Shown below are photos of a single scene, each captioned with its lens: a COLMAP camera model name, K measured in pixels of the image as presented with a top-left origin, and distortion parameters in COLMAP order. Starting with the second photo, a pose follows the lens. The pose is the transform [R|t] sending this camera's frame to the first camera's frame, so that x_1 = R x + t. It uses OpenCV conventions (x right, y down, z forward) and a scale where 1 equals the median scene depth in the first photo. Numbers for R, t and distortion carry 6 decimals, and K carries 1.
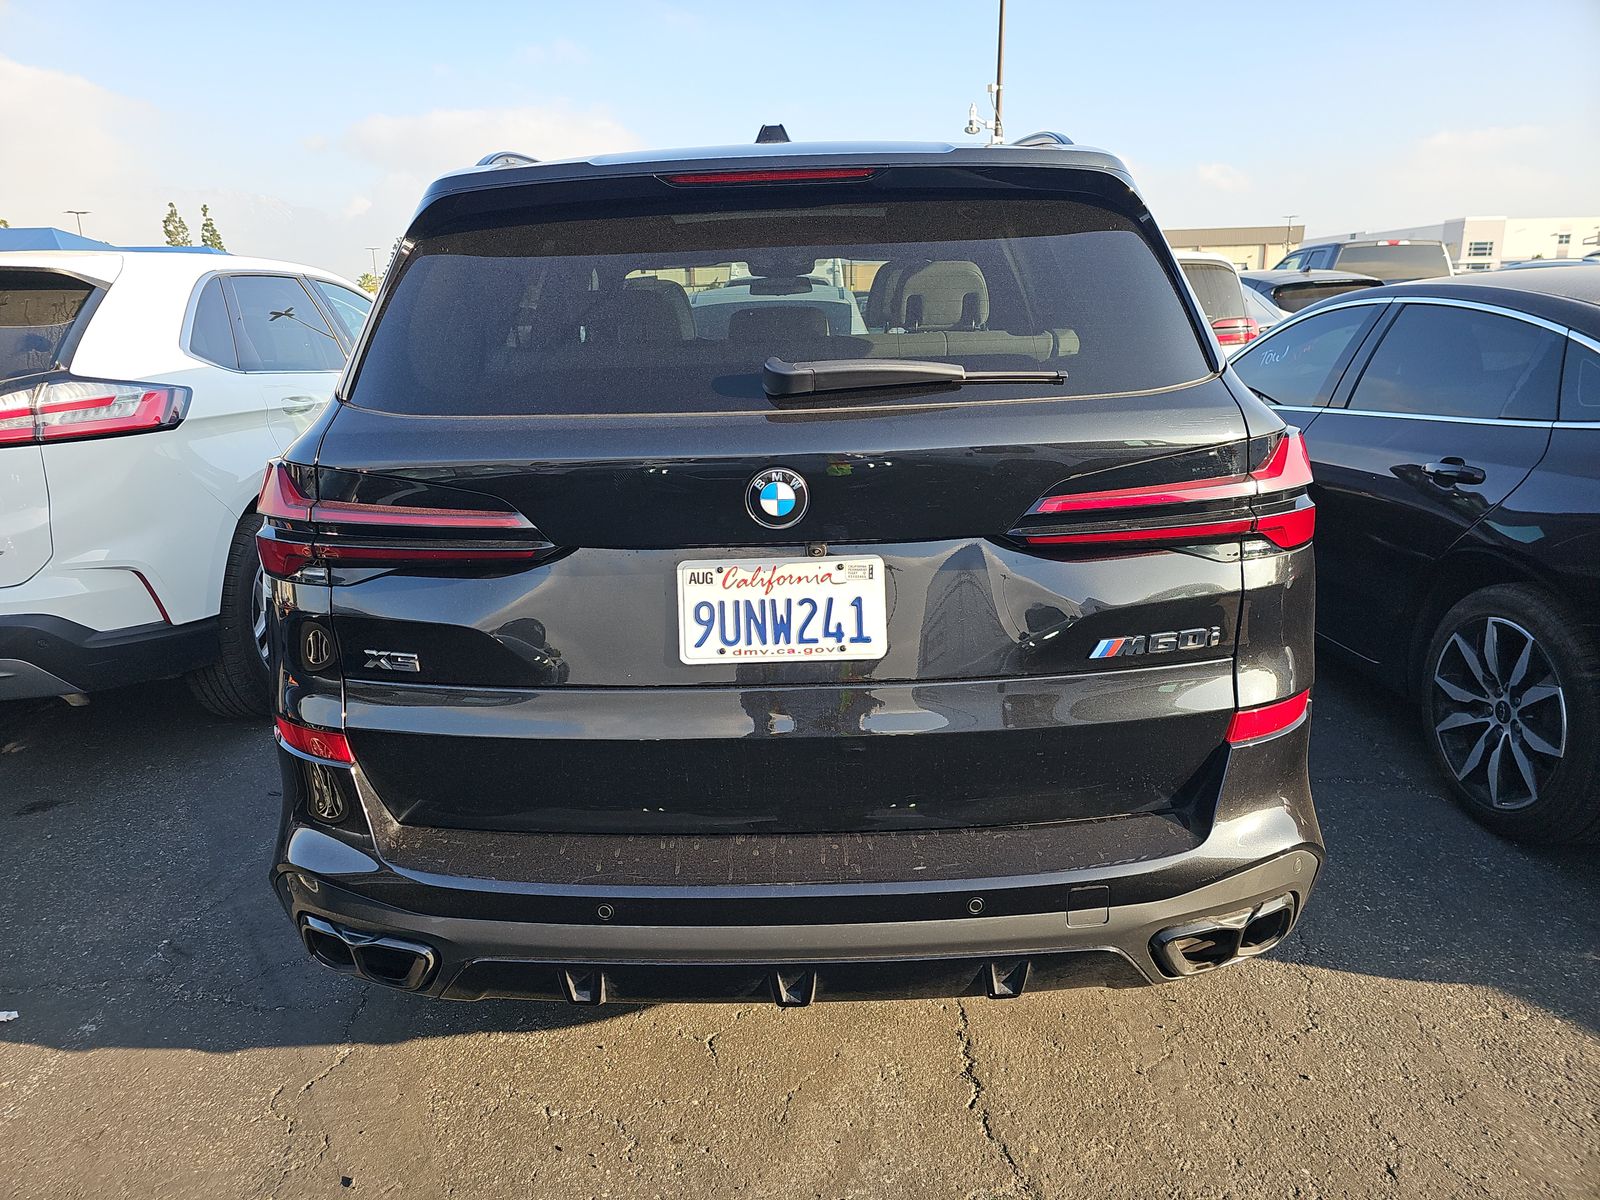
lens RADIAL K [[1094.9, 0, 777.6], [0, 1094.9, 589.2], [0, 0, 1]] dist [0.058780, -0.047333]
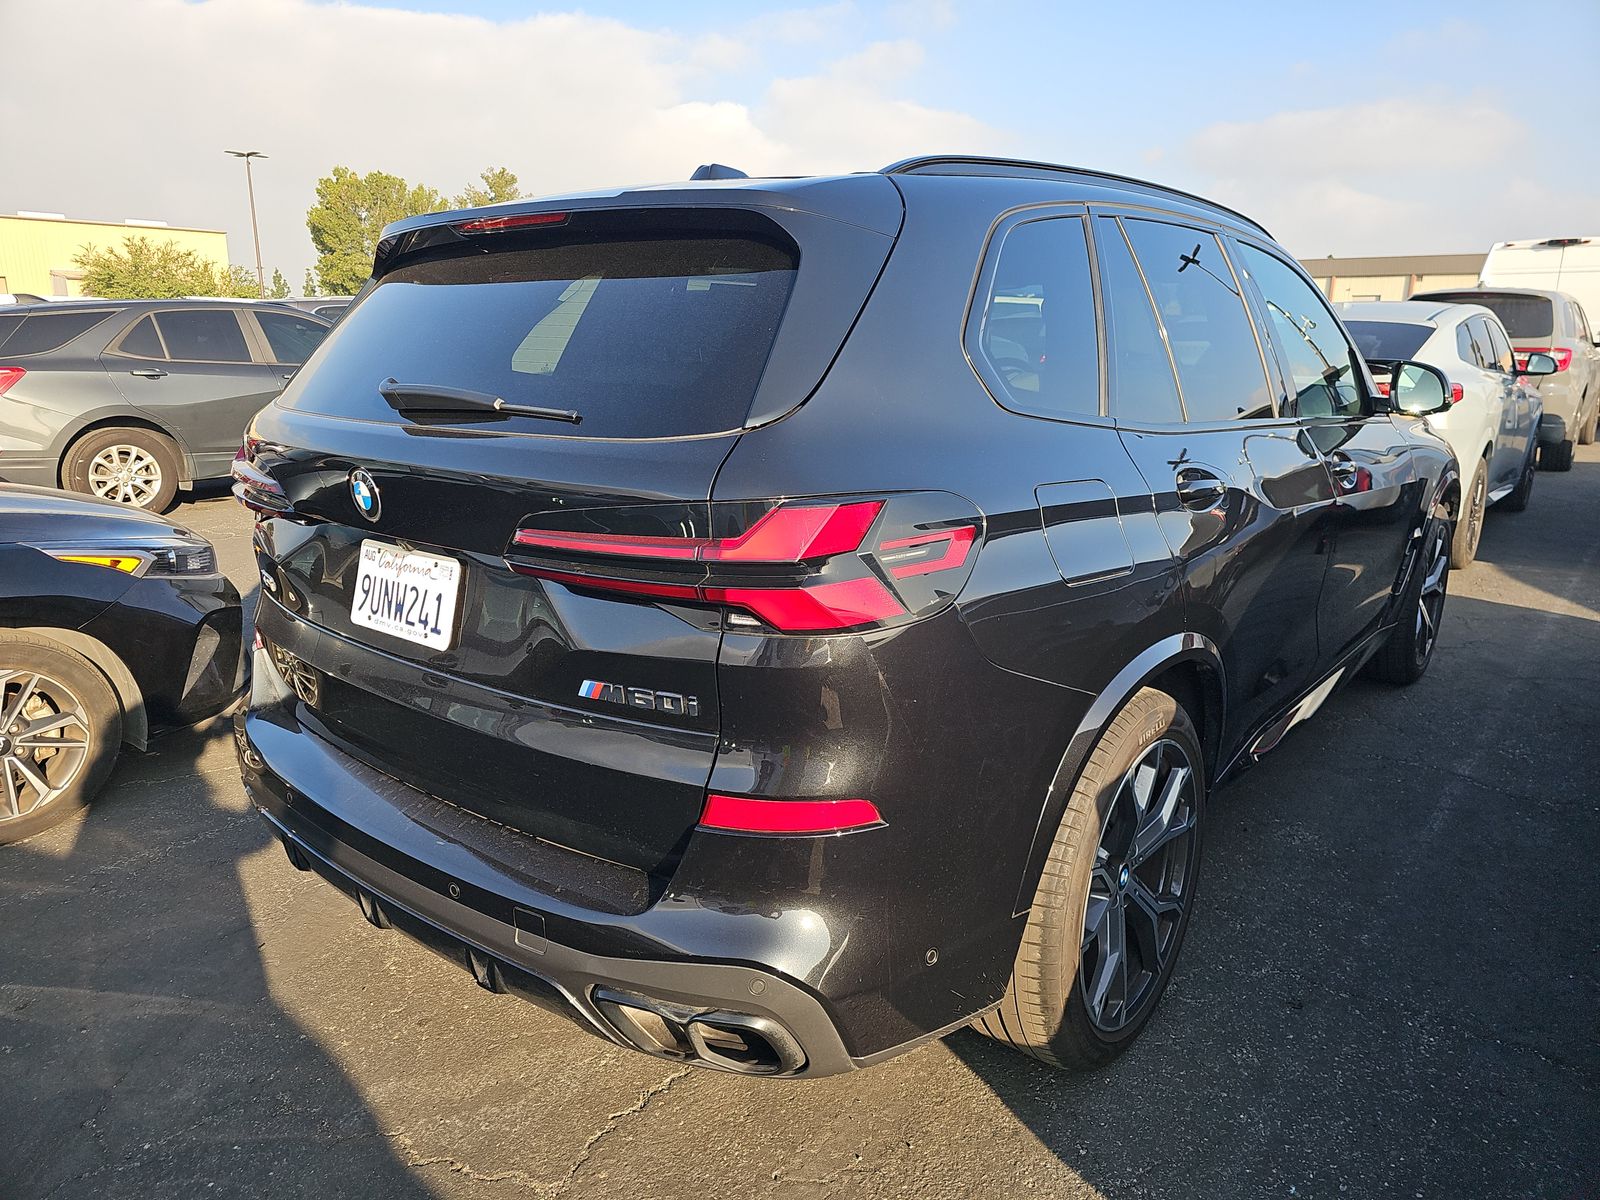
lens RADIAL K [[1099.6, 0, 800.0], [0, 1099.6, 600.0], [0, 0, 1]] dist [0.058865, -0.058895]
pose [[0.769795, 0.182750, -0.611570, 1.057481], [-0.182628, 0.981142, 0.063308, -0.126301], [0.611607, 0.062956, 0.788653, 0.324888]]
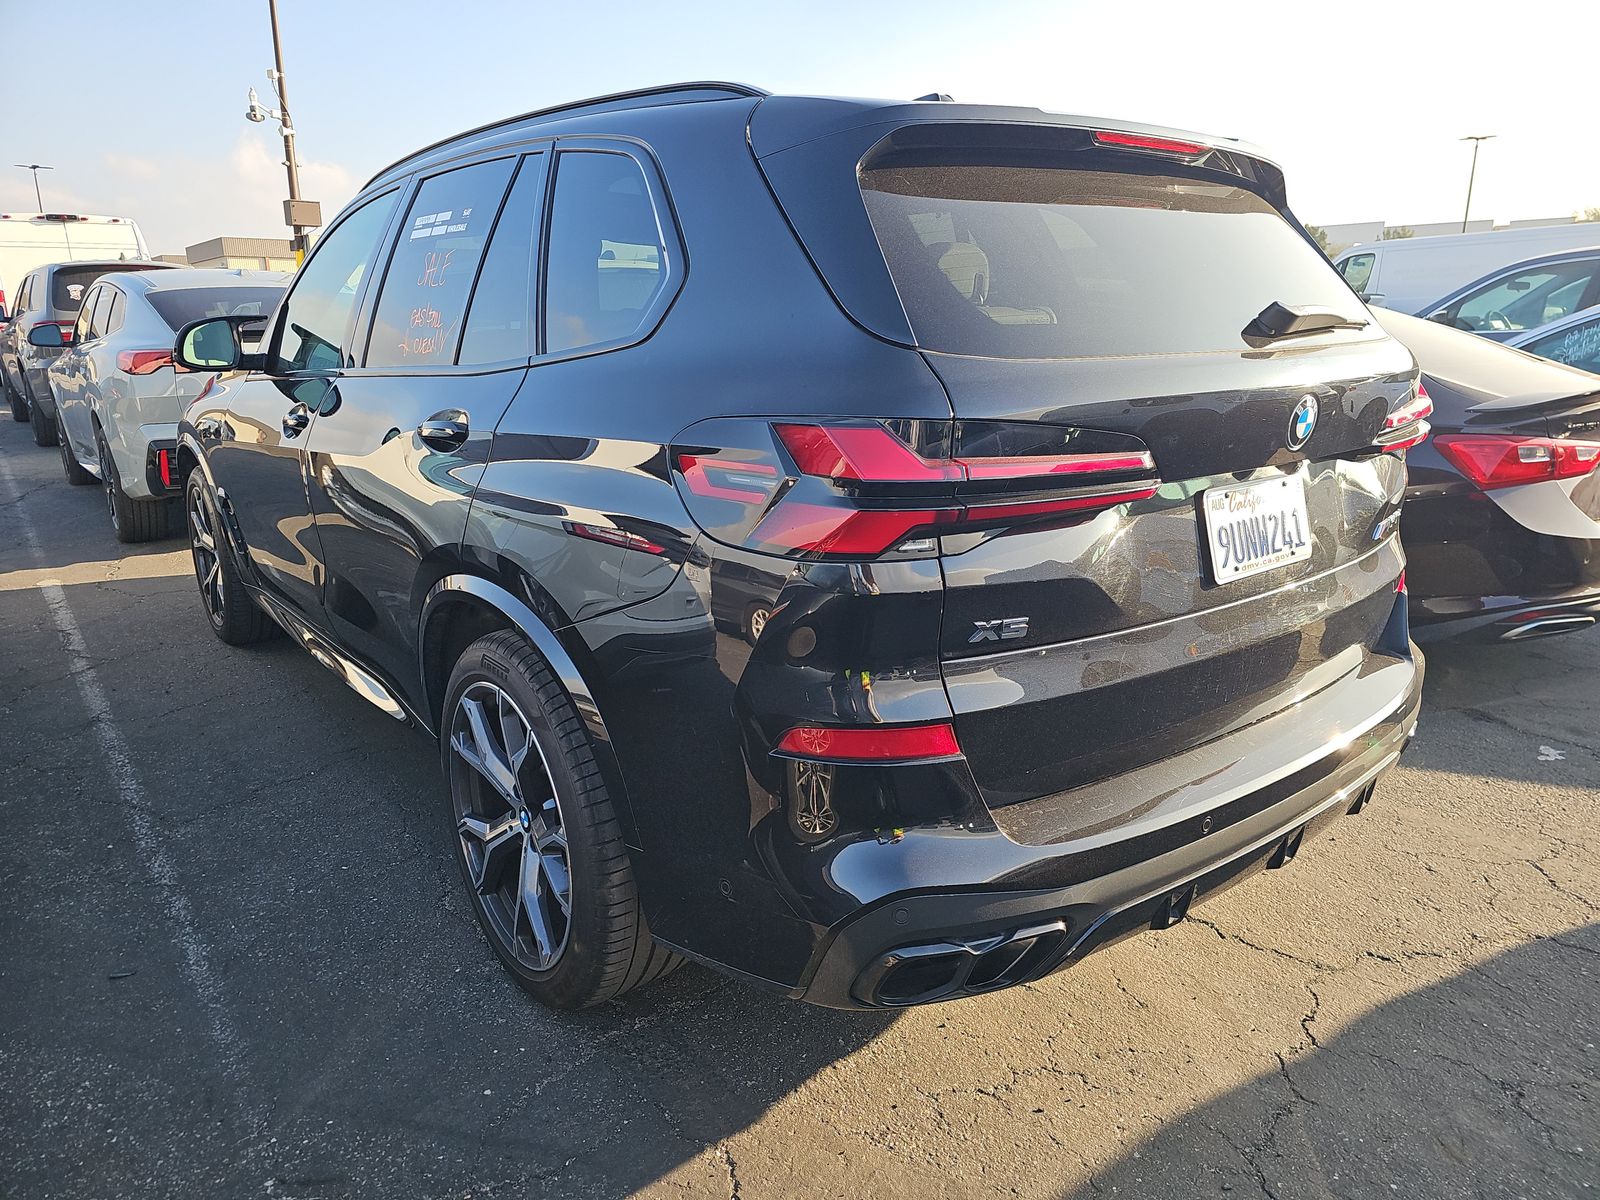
lens RADIAL K [[1094.9, 0, 777.6], [0, 1094.9, 589.2], [0, 0, 1]] dist [0.058780, -0.047333]
pose [[0.783594, -0.136289, 0.606140, -1.085753], [0.143550, 0.988959, 0.036789, -0.030078], [-0.604462, 0.058184, 0.794506, 0.398203]]
